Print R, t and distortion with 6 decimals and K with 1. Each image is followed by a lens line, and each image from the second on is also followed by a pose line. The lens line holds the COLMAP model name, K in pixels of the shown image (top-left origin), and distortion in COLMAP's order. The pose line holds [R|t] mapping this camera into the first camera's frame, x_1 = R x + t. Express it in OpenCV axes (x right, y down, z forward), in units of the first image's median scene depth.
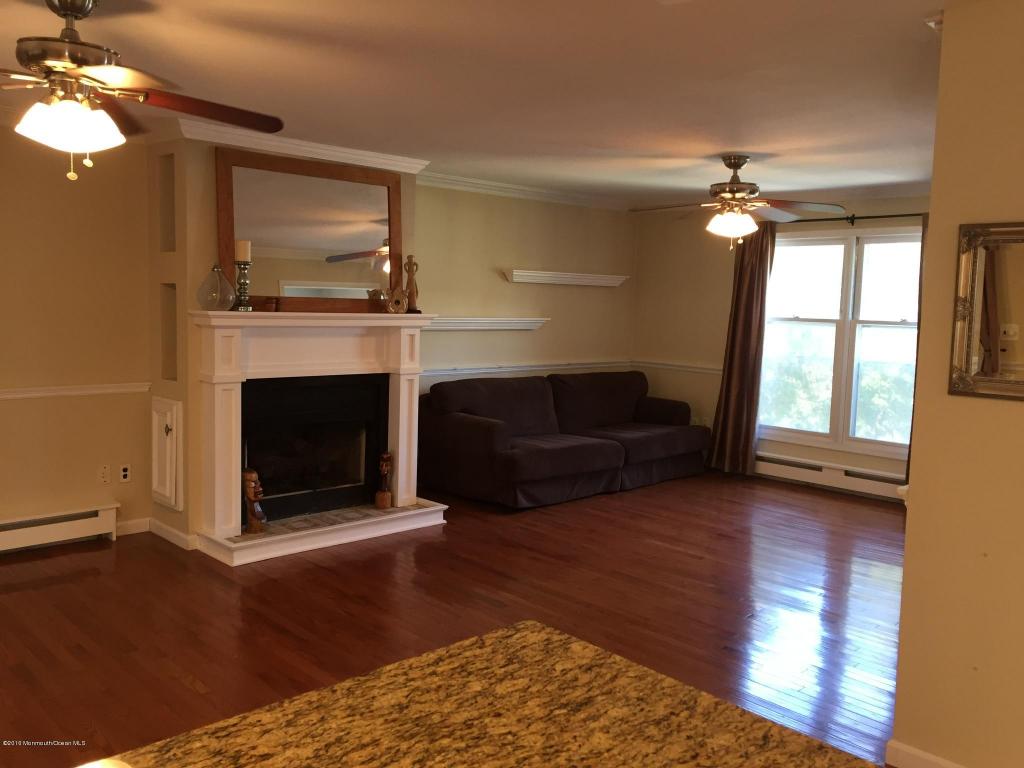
lens RADIAL K [[874.3, 0, 514.8], [0, 874.3, 386.6], [0, 0, 1]] dist [0.069645, -0.068074]
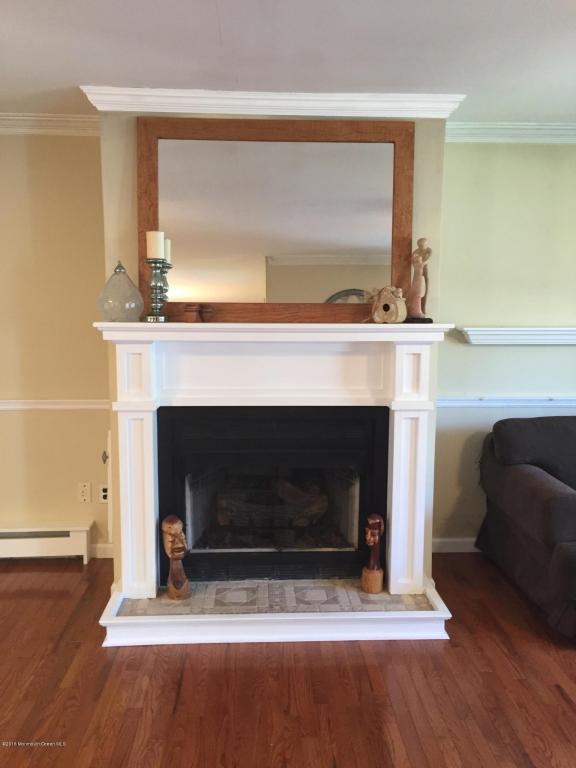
lens RADIAL K [[655.7, 0, 286.1], [0, 655.7, 384.5], [0, 0, 1]] dist [0.069645, -0.068074]
pose [[0.753427, 0.058371, -0.654936, 0.154767], [-0.049113, 0.998265, 0.032471, -0.049393], [0.655695, 0.007701, 0.754987, 0.568399]]
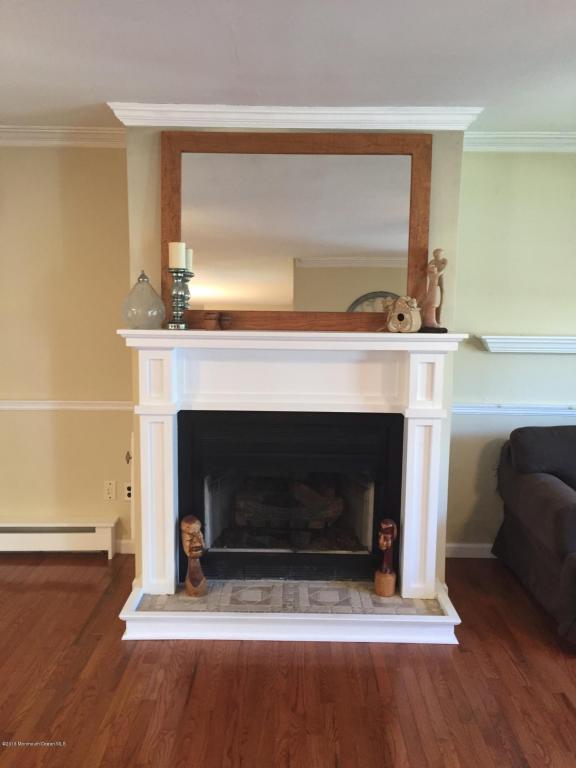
lens RADIAL K [[655.7, 0, 285.3], [0, 655.7, 385.1], [0, 0, 1]] dist [0.069645, -0.068074]
pose [[0.717067, 0.073273, -0.693142, 0.175304], [-0.060889, 0.997242, 0.042428, -0.059654], [0.694340, 0.011781, 0.719551, 0.567286]]
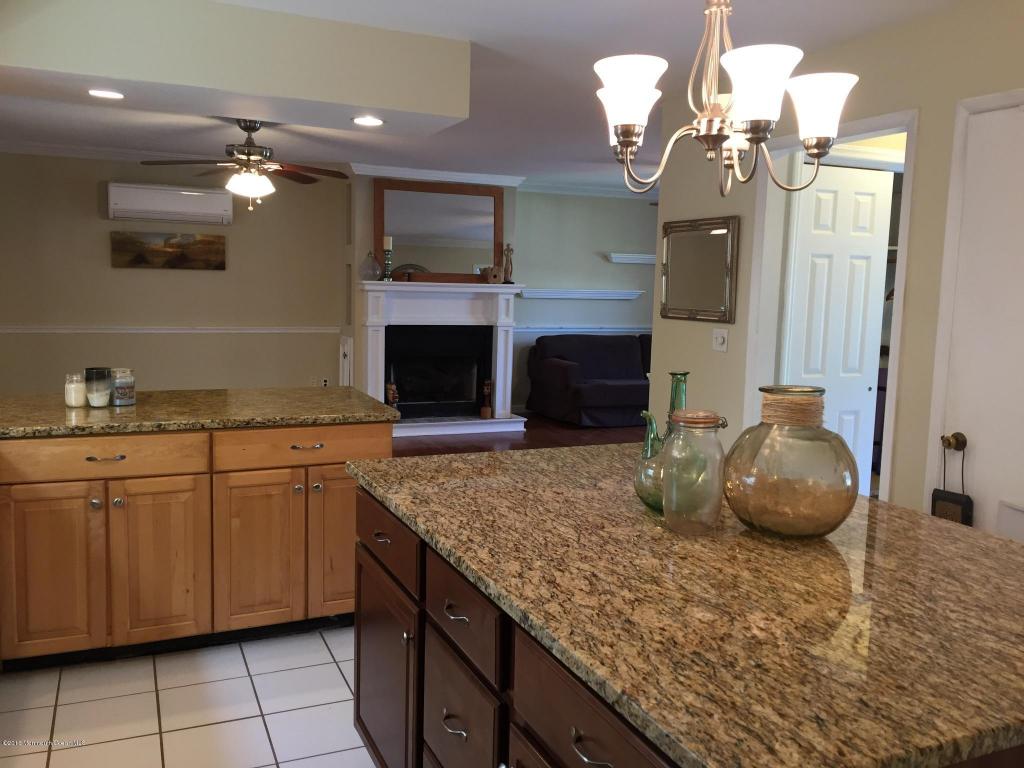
lens RADIAL K [[874.3, 0, 512.3], [0, 874.3, 390.2], [0, 0, 1]] dist [0.069645, -0.068074]
pose [[0.943150, 0.038274, -0.330157, 0.390970], [-0.032699, 0.999214, 0.022424, 0.061186], [0.330756, -0.010353, 0.943660, -0.376888]]
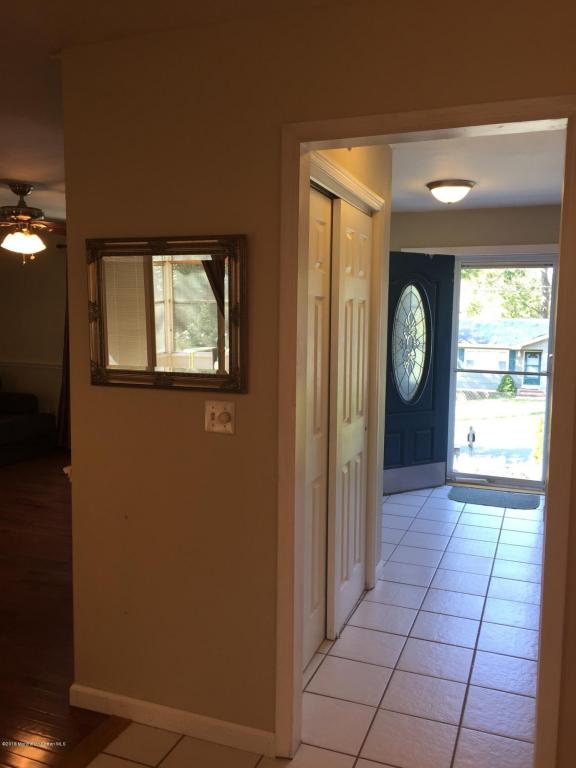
lens RADIAL K [[655.7, 0, 288.4], [0, 655.7, 385.6], [0, 0, 1]] dist [0.069645, -0.068074]
pose [[0.901564, -0.063589, 0.427946, 0.173080], [0.056453, 0.997973, 0.029359, -0.000691], [-0.428946, -0.002310, 0.903327, 0.049793]]
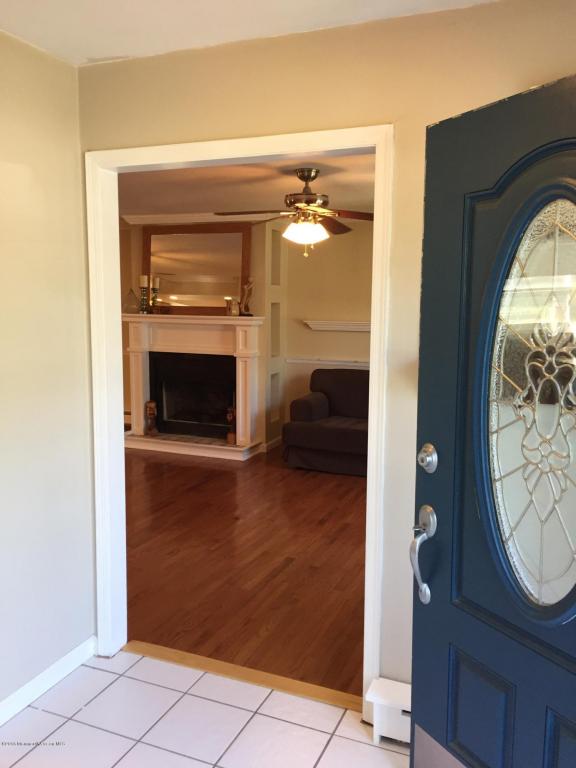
lens RADIAL K [[655.7, 0, 283.5], [0, 655.7, 386.2], [0, 0, 1]] dist [0.069645, -0.068074]
pose [[0.393519, 0.094098, -0.914488, 0.980018], [-0.091493, 0.993818, 0.062890, -0.044020], [0.914752, 0.058921, 0.399696, 0.654855]]
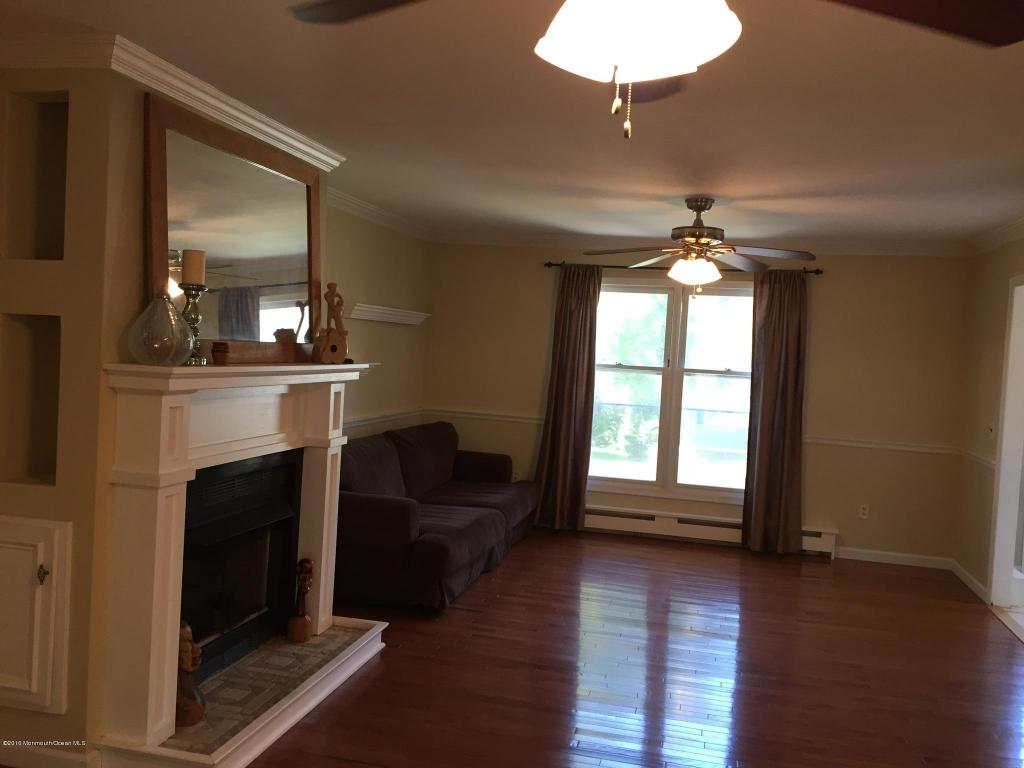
lens RADIAL K [[874.3, 0, 515.9], [0, 874.3, 386.6], [0, 0, 1]] dist [0.069645, -0.068074]
pose [[0.840478, -0.008454, 0.541780, -0.407353], [0.024862, 0.999427, -0.022975, -0.046021], [-0.541275, 0.032779, 0.840206, 0.325312]]
